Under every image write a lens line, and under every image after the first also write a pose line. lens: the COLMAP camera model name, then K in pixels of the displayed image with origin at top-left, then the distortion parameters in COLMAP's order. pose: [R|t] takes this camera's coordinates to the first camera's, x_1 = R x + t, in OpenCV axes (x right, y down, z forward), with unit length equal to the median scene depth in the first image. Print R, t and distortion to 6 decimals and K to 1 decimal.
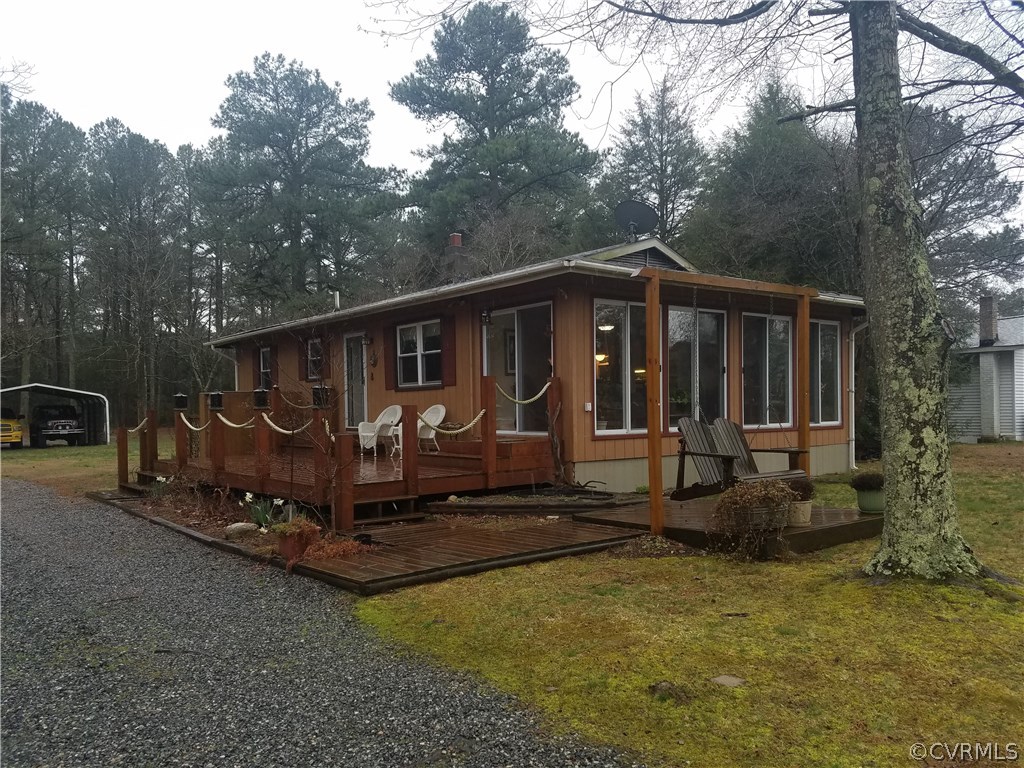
lens RADIAL K [[776.5, 0, 513.5], [0, 776.5, 395.2], [0, 0, 1]] dist [0.080438, -0.081751]
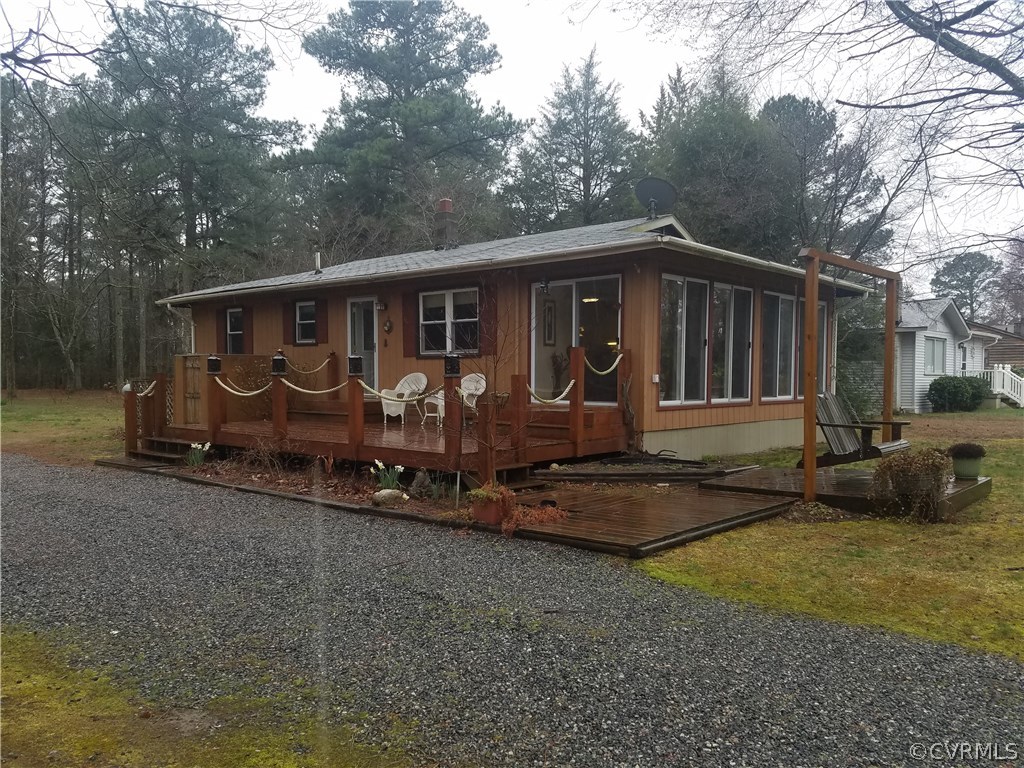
lens RADIAL K [[776.5, 0, 521.2], [0, 776.5, 378.9], [0, 0, 1]] dist [0.080438, -0.081751]
pose [[0.987766, 0.018135, 0.154886, -0.174875], [-0.021284, 0.999599, 0.018695, -0.000263], [-0.154485, -0.021763, 0.987755, -0.000470]]
